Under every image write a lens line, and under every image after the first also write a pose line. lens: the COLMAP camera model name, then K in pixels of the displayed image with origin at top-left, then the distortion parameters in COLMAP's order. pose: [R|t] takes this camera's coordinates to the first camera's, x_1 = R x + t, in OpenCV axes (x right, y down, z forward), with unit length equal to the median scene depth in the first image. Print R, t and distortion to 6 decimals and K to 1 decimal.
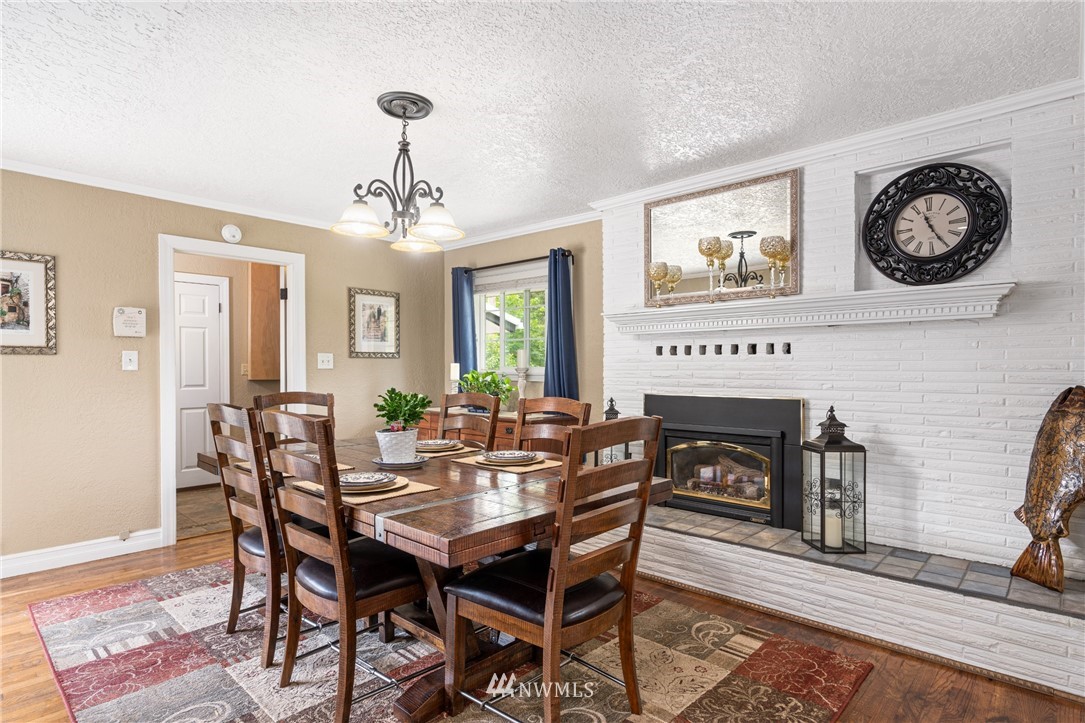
lens RADIAL K [[565.3, 0, 542.3], [0, 565.3, 370.2], [0, 0, 1]] dist [-0.001556, 0.001007]
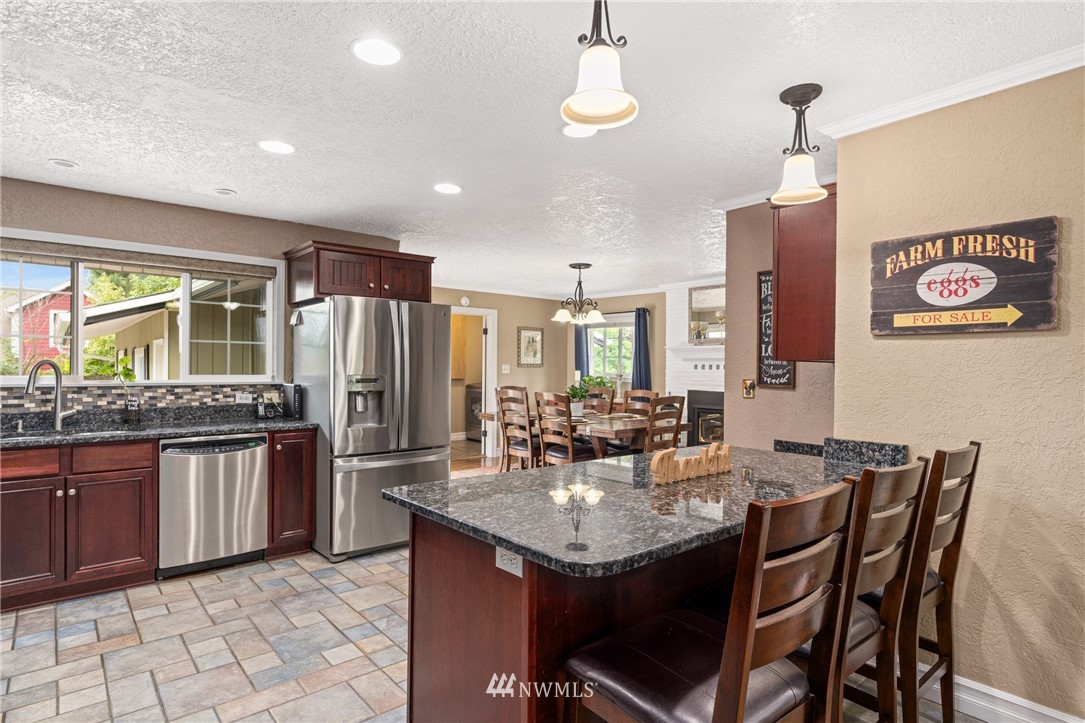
lens RADIAL K [[565.3, 0, 537.7], [0, 565.3, 368.7], [0, 0, 1]] dist [-0.001556, 0.001007]
pose [[0.992169, 0.008567, -0.124611, -0.069807], [-0.008335, 0.999962, 0.002386, -0.023359], [0.124626, -0.001329, 0.992203, -0.799840]]
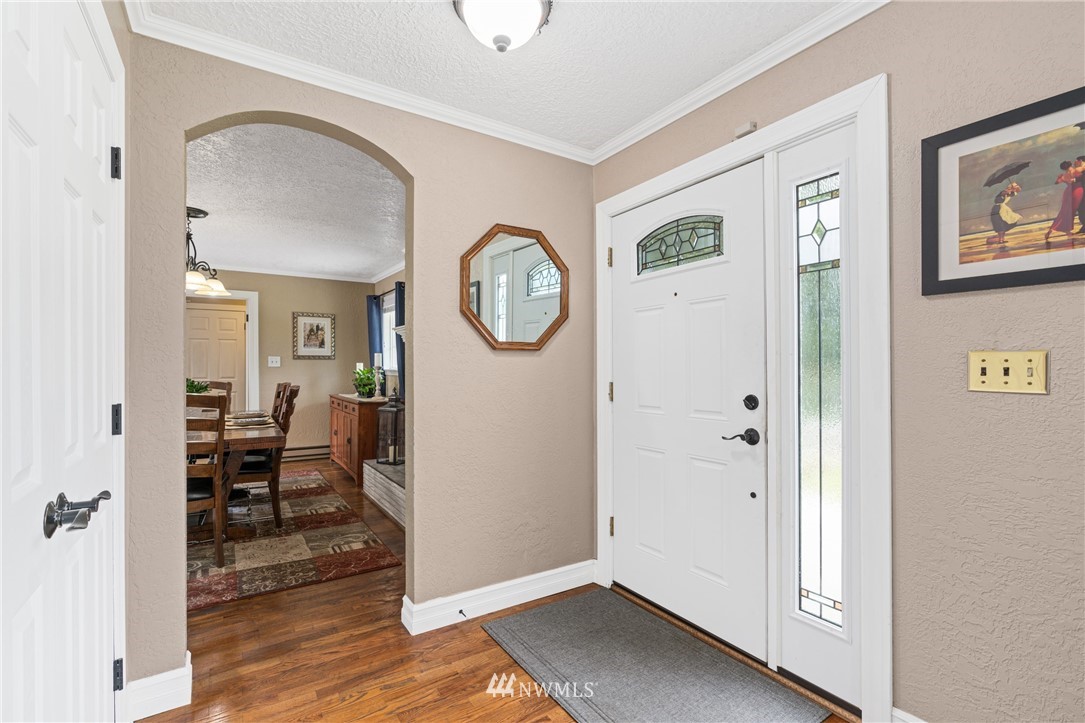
lens RADIAL K [[490.1, 0, 533.6], [0, 490.1, 363.8], [0, 0, 1]] dist [0.002605, 0.000719]
pose [[0.966876, -0.000338, -0.255244, 0.662278], [-0.002016, 0.999958, -0.008960, -0.000155], [0.255237, 0.009178, 0.966835, -0.093043]]
